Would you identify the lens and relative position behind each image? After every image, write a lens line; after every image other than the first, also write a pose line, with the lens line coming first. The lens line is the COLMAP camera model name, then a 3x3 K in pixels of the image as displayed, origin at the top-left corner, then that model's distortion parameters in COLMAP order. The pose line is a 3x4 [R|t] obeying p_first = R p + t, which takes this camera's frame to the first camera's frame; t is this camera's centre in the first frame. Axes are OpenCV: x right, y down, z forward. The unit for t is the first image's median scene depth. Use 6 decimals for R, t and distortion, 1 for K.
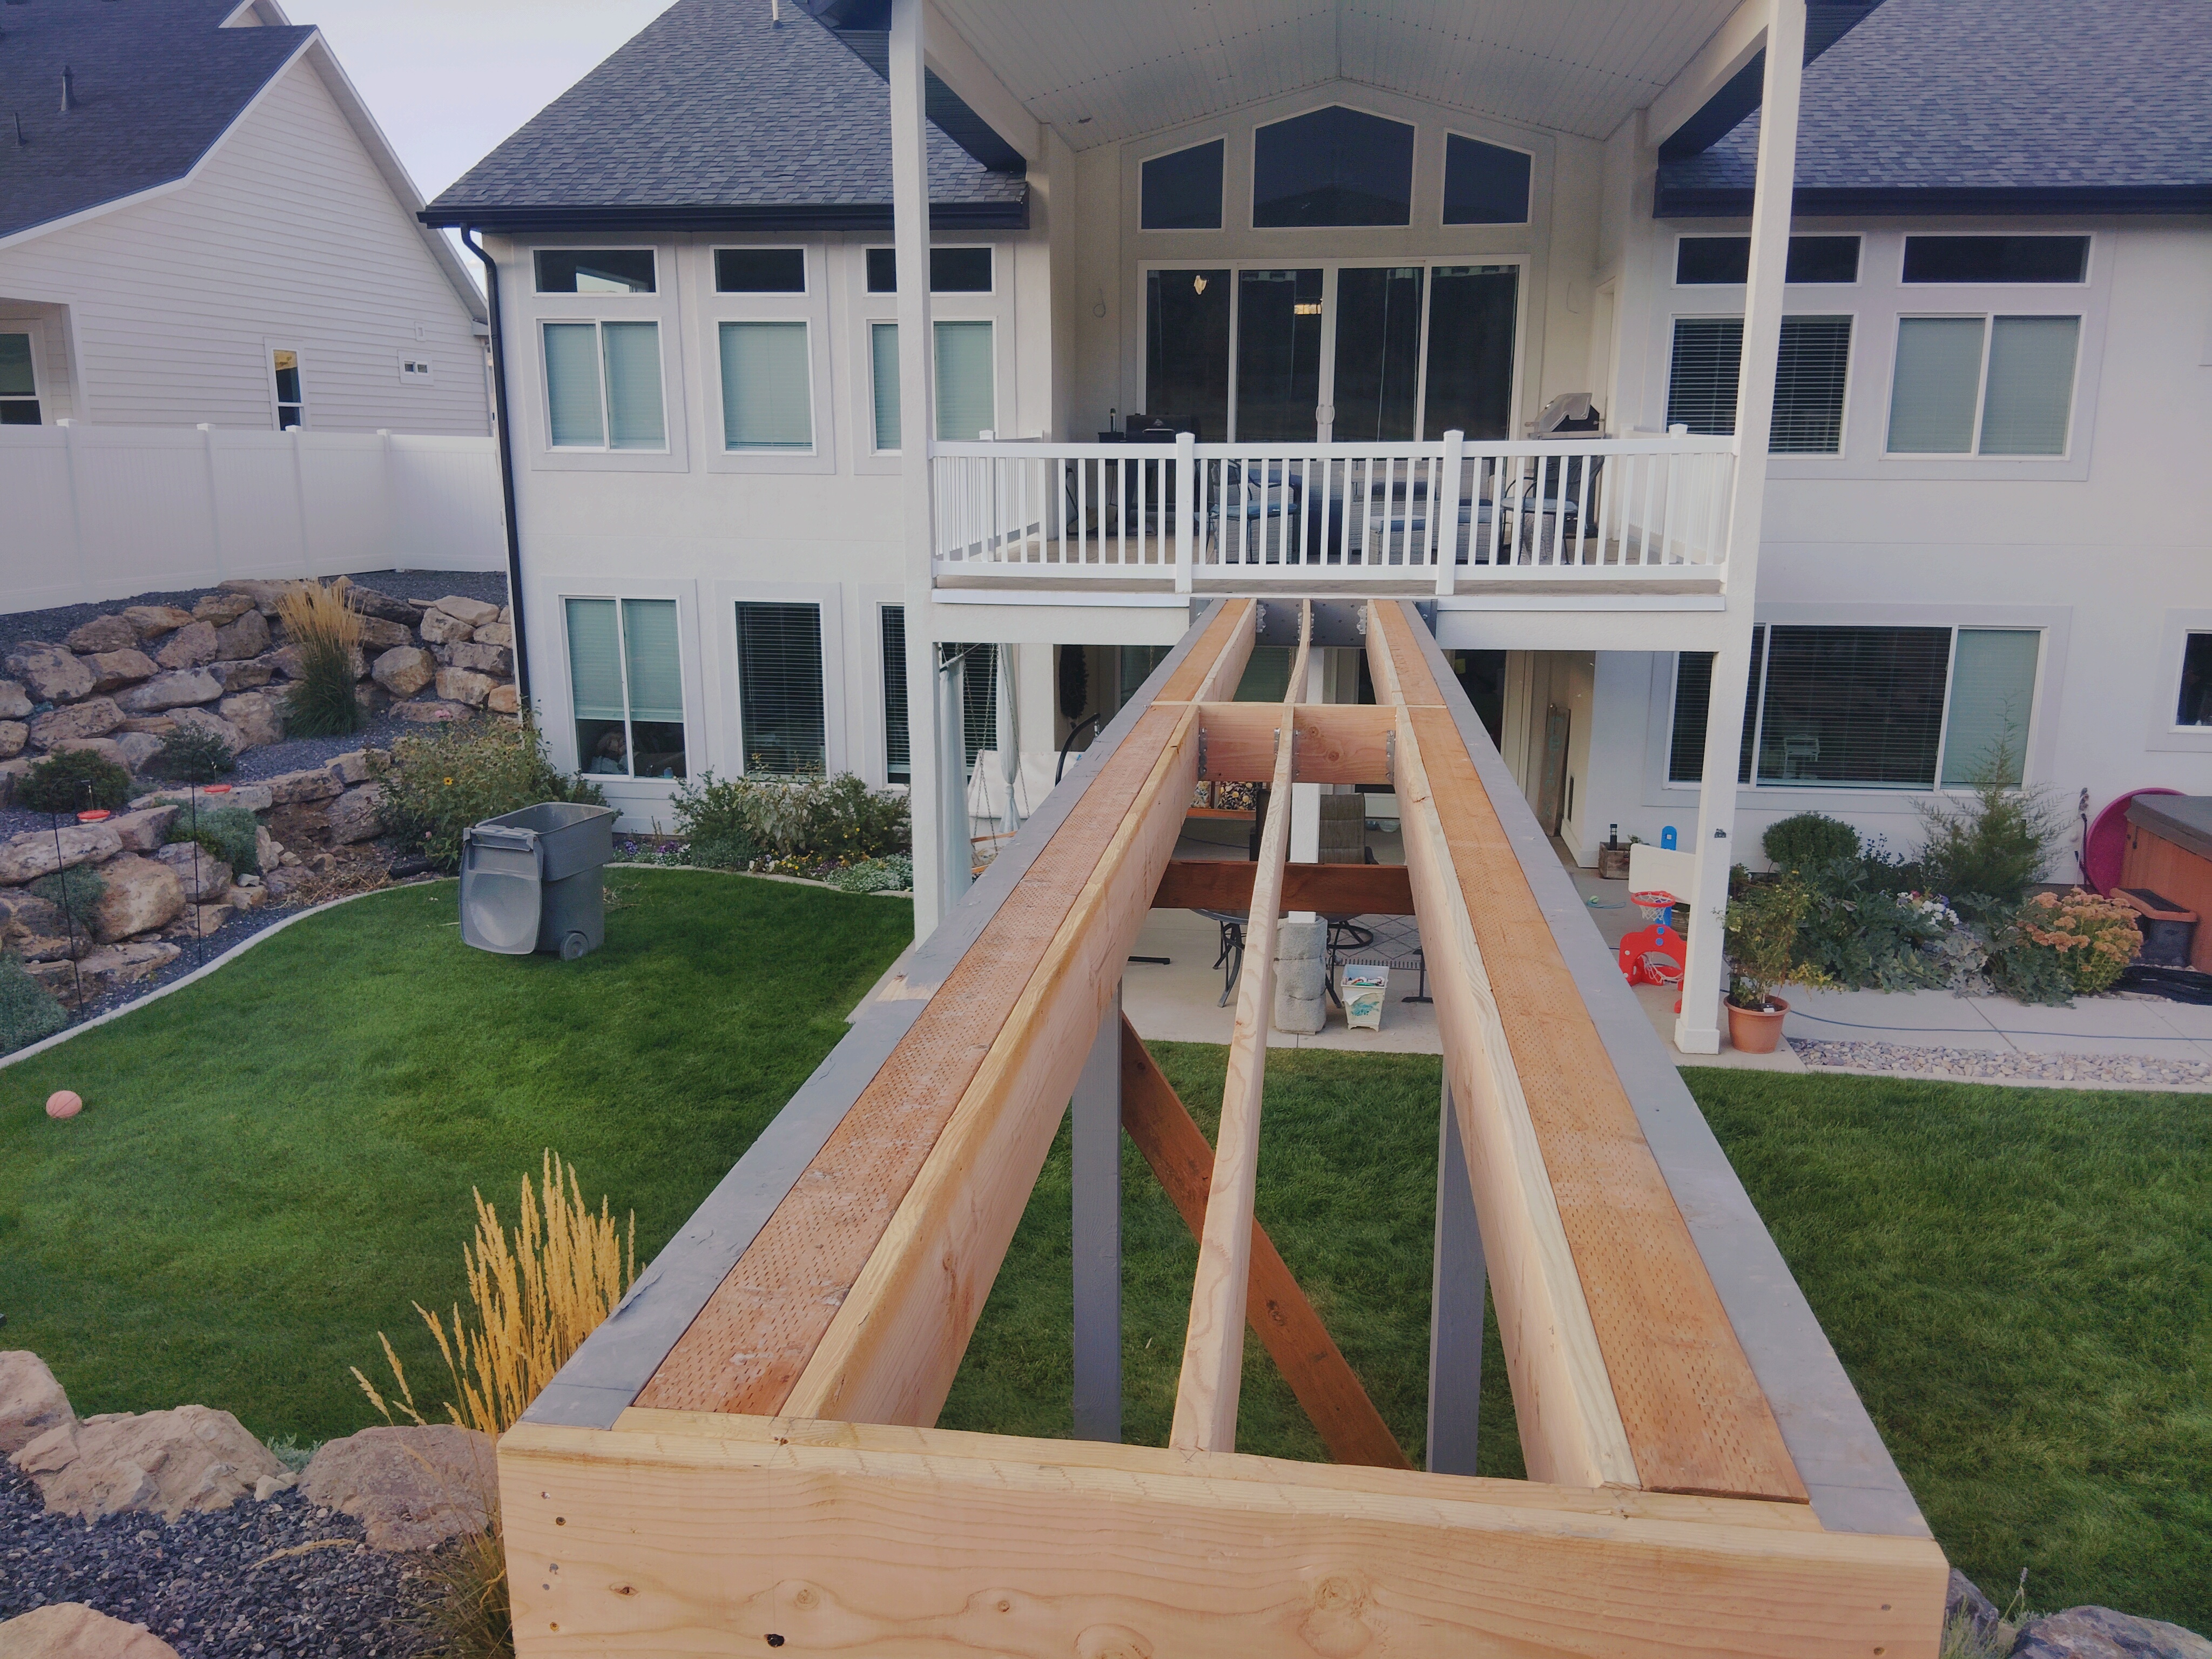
lens RADIAL K [[1654.5, 0, 1100.4], [0, 1654.5, 838.5], [0, 0, 1]] dist [0.078712, -0.131043]
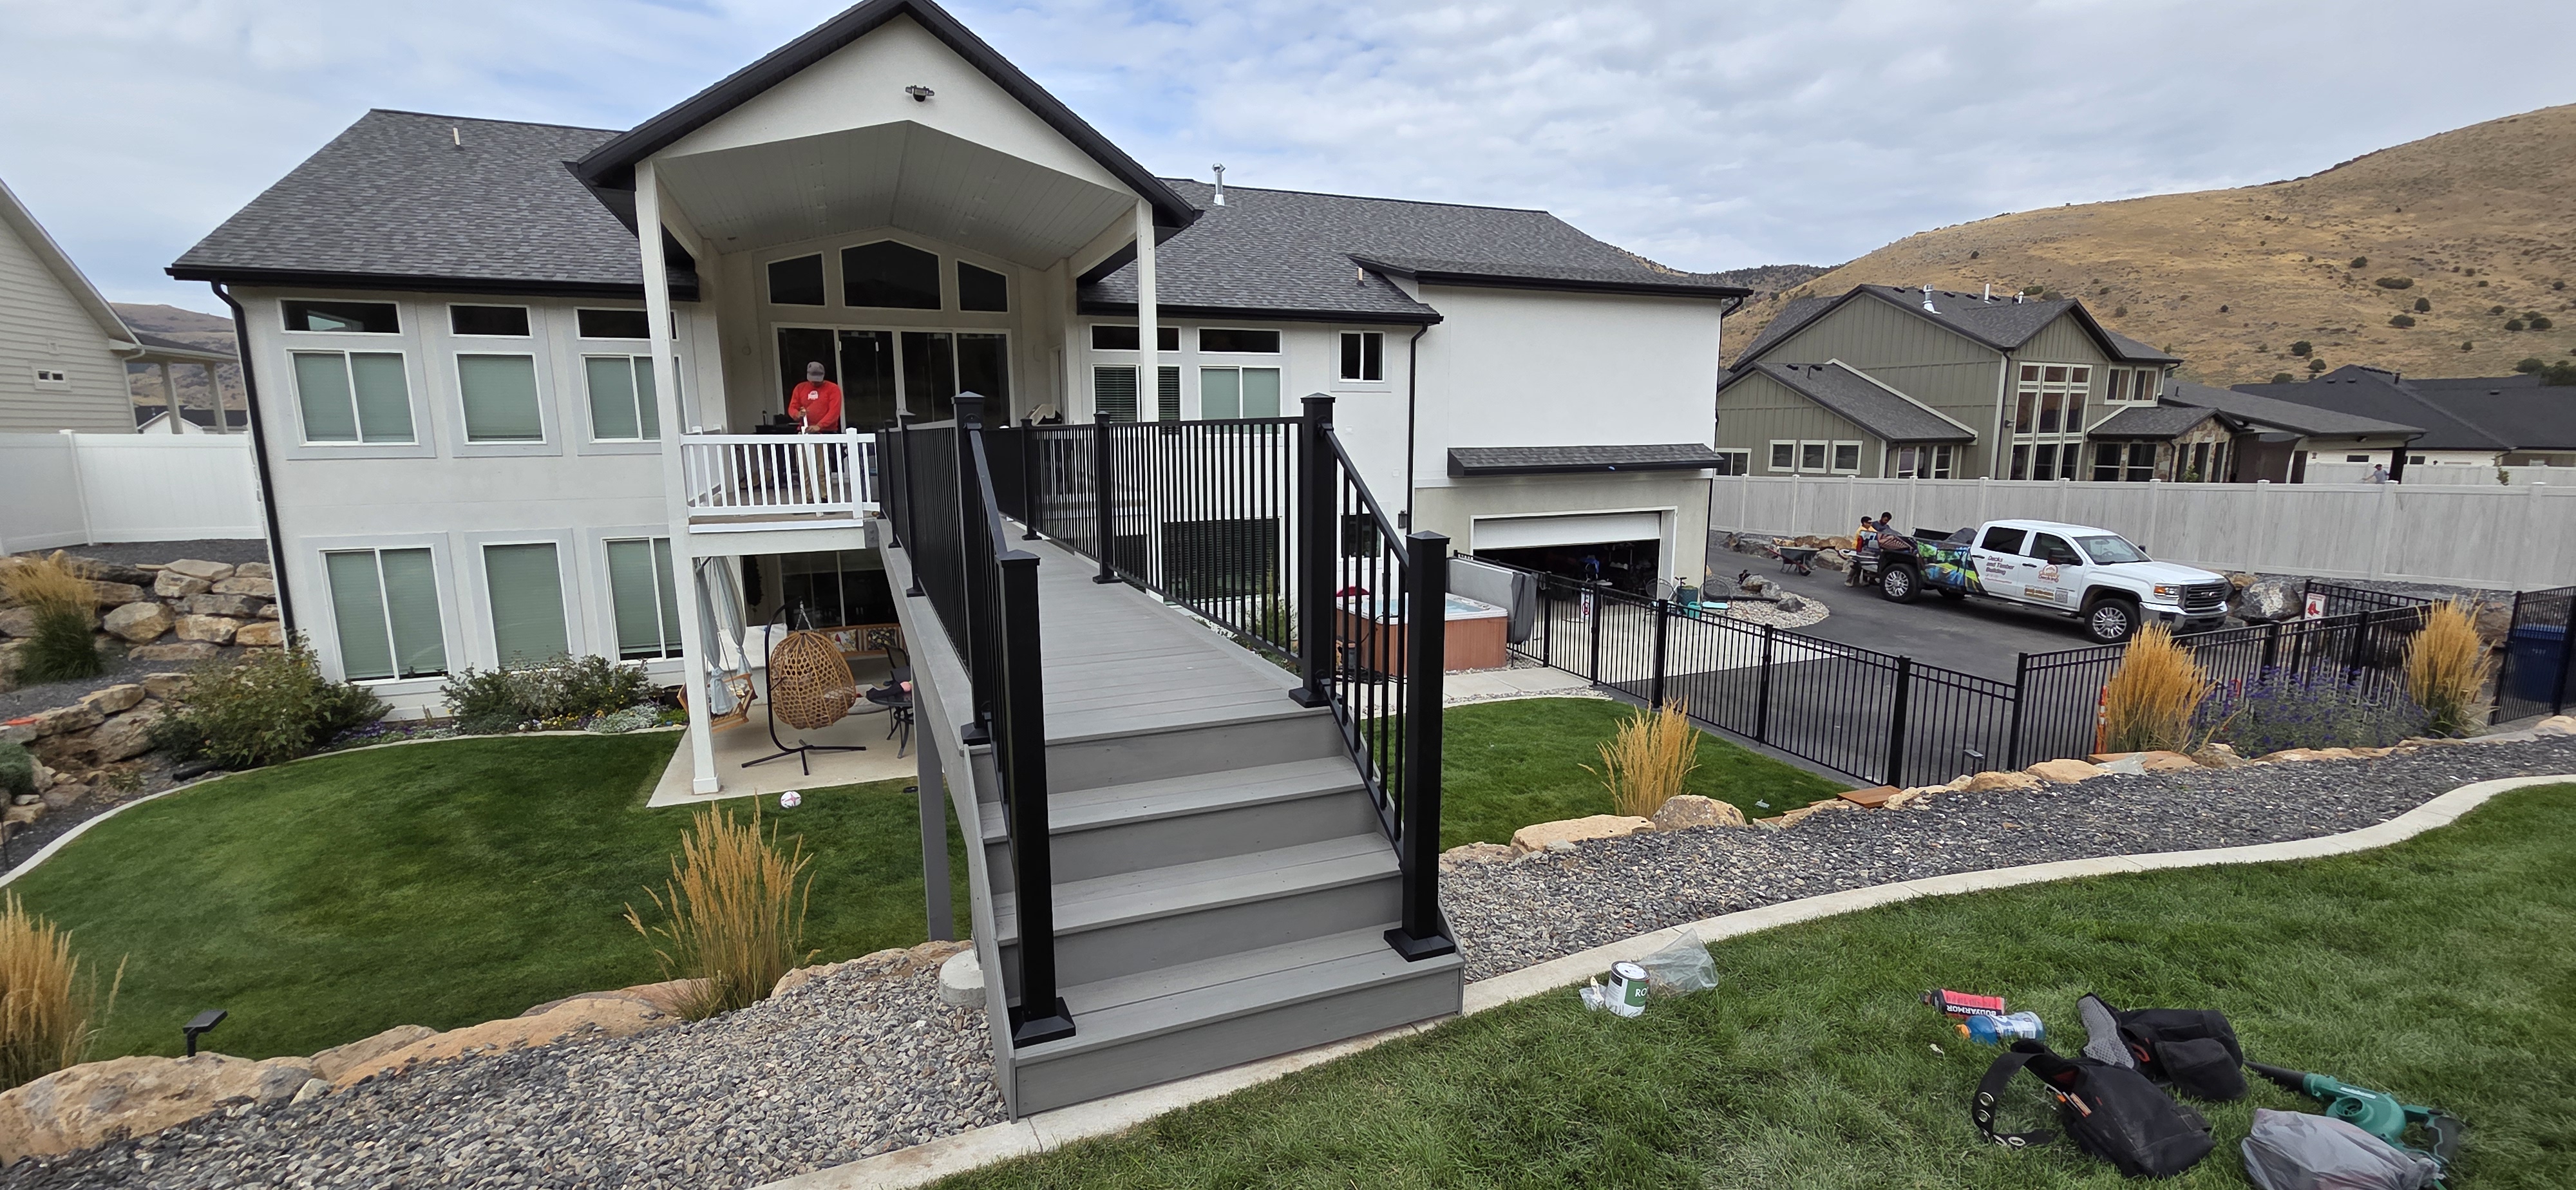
lens RADIAL K [[1051.5, 0, 1284.3], [0, 1051.5, 602.0], [0, 0, 1]] dist [0.008289, -0.003483]
pose [[0.865266, -0.092337, 0.492735, -0.079118], [0.124710, 0.991639, -0.033168, 0.020677], [-0.485553, 0.090148, 0.869547, -0.115940]]
